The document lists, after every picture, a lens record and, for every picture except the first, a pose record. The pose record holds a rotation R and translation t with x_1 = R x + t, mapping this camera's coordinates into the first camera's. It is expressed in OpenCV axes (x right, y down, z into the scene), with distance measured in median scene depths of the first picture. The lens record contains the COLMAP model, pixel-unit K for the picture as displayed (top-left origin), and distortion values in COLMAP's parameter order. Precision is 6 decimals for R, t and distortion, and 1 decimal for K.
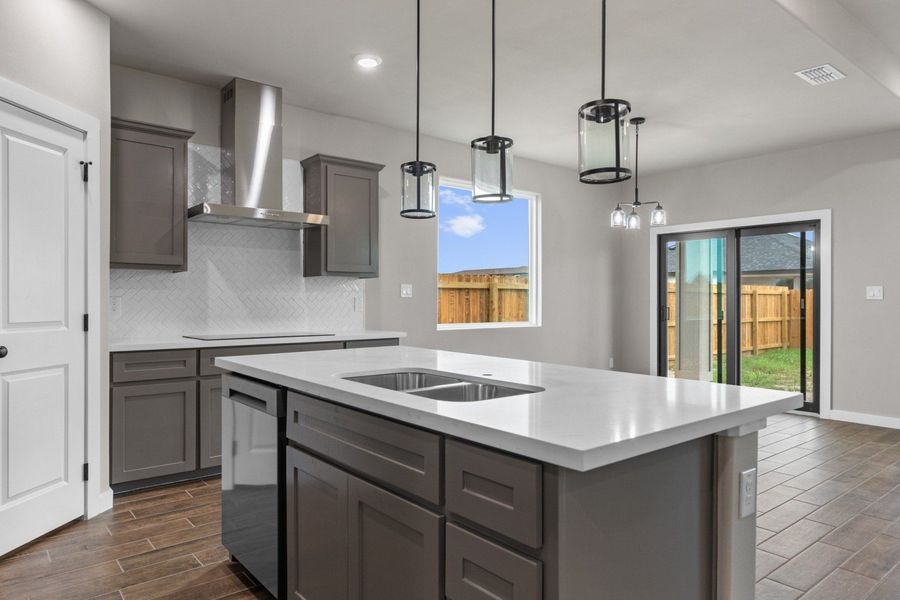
lens RADIAL K [[568.5, 0, 450.5], [0, 568.5, 303.6], [0, 0, 1]] dist [-0.002760, -0.000228]
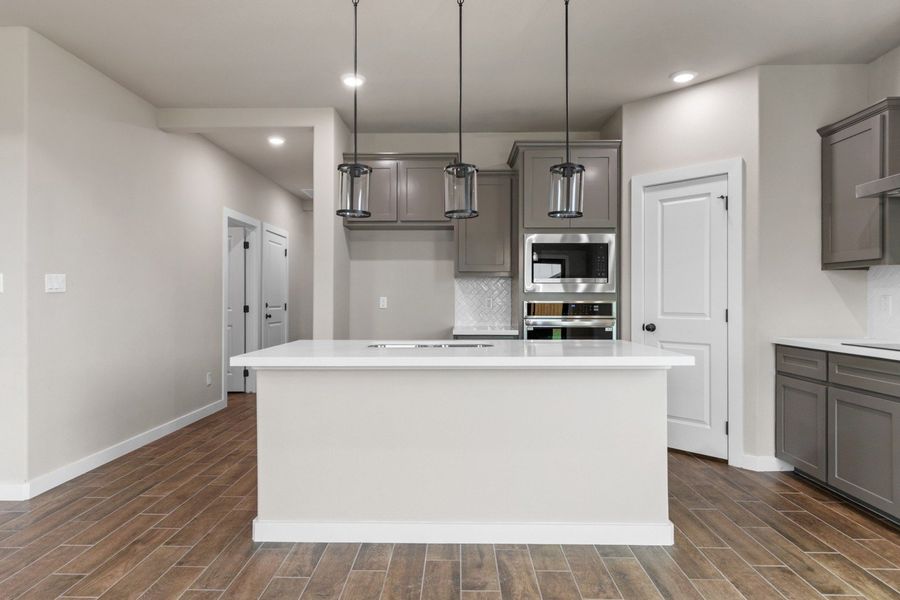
lens RADIAL K [[521.5, 0, 445.9], [0, 521.5, 297.3], [0, 0, 1]] dist [0.018018, -0.001579]
pose [[-0.648861, -0.005330, -0.760889, 0.465895], [-0.007280, 0.999973, -0.000797, -0.002555], [0.760872, 0.005022, -0.648882, 0.834240]]
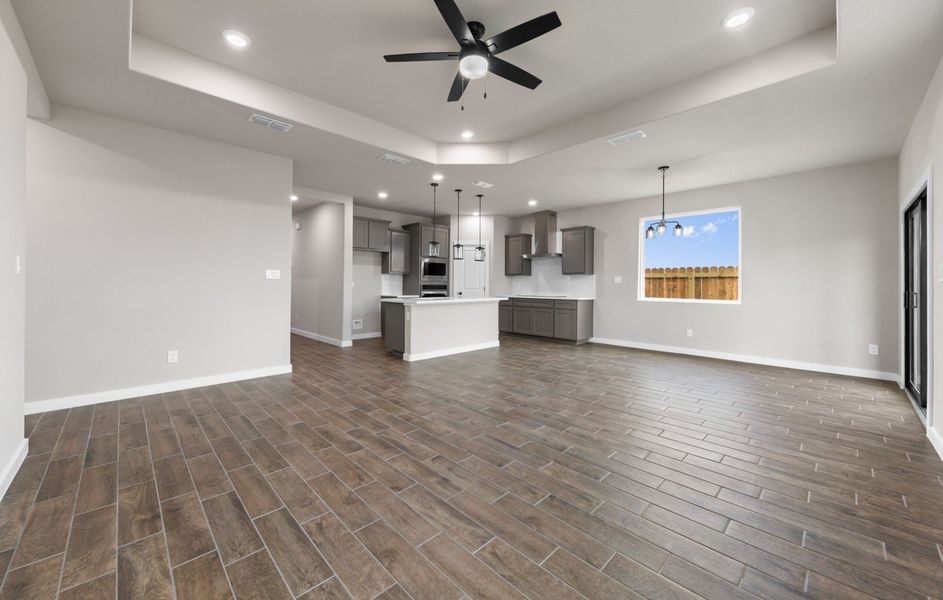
lens RADIAL K [[358.8, 0, 465.6], [0, 358.8, 281.0], [0, 0, 1]] dist [0.001671, -0.000309]
pose [[0.083258, -0.012315, -0.996452, 1.343147], [-0.013294, 0.999821, -0.013467, 0.007565], [0.996439, 0.014368, 0.083079, 0.403128]]
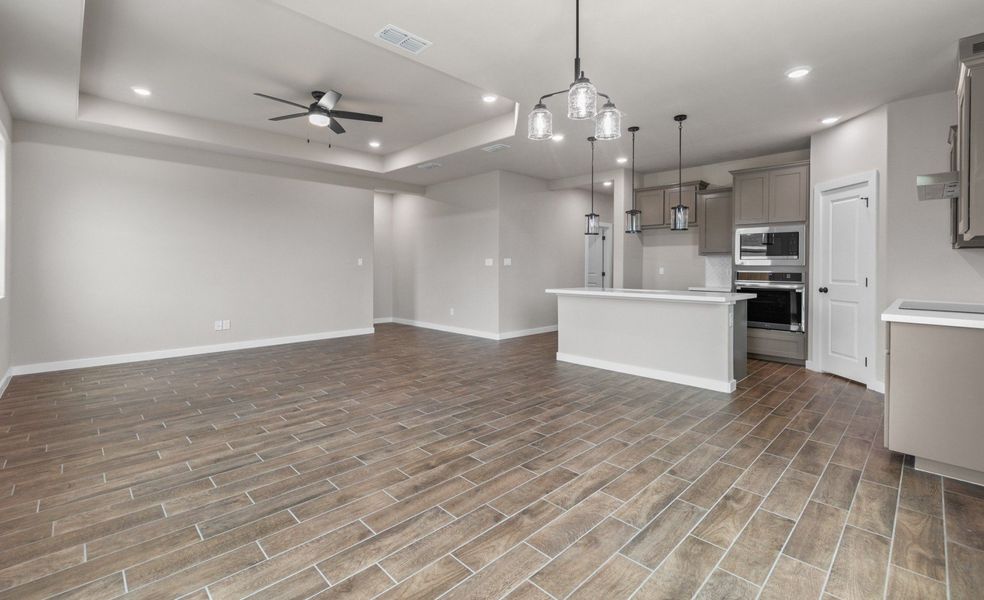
lens RADIAL K [[426.9, 0, 486.9], [0, 426.9, 268.4], [0, 0, 1]] dist [0.010356, -0.000366]
pose [[-0.996079, -0.008977, -0.088008, 0.475255], [-0.009792, 0.999913, 0.008834, -0.008531], [0.087921, 0.009661, -0.996081, 1.485054]]
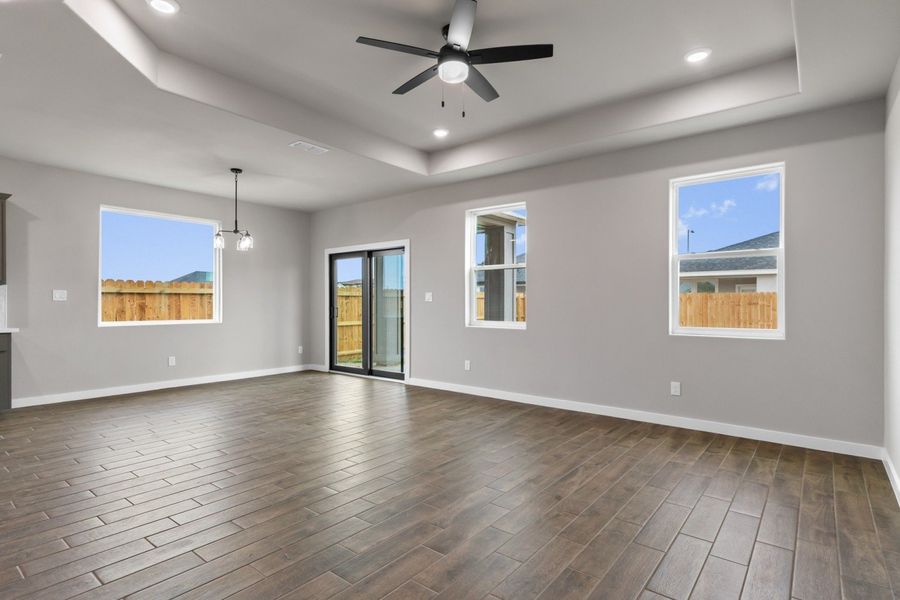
lens RADIAL K [[458.8, 0, 447.9], [0, 458.8, 303.2], [0, 0, 1]] dist [0.001802, 0.000551]
pose [[0.977103, -0.002880, 0.212746, 0.627586], [0.004170, 0.999976, -0.005612, 0.004838], [-0.212724, 0.006371, 0.977091, -0.198304]]
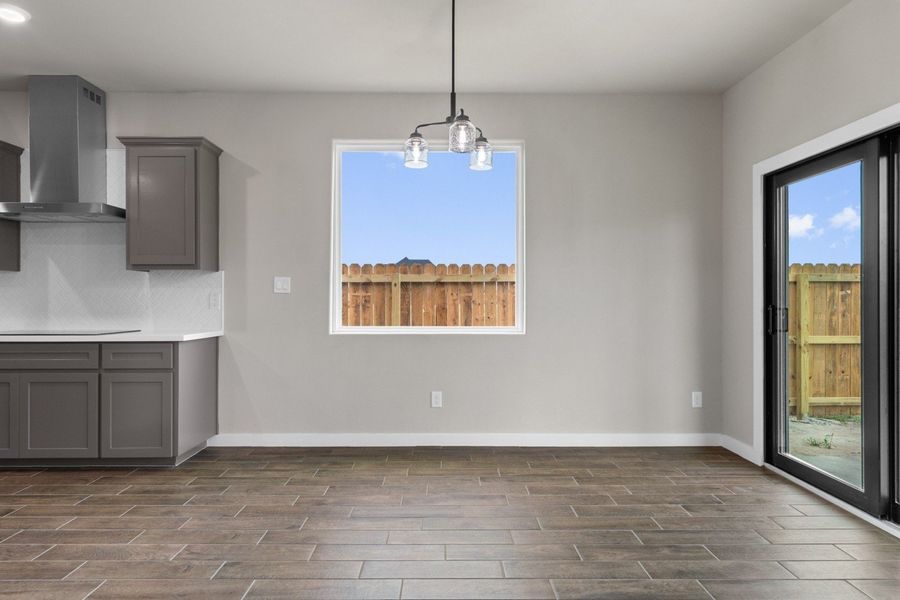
lens RADIAL K [[538.3, 0, 445.4], [0, 538.3, 299.1], [0, 0, 1]] dist [0.009680, -0.001211]
pose [[0.780050, -0.002034, -0.625714, 0.693135], [-0.001344, 0.999987, -0.004925, 0.002080], [0.625716, 0.004683, 0.780037, 0.620530]]
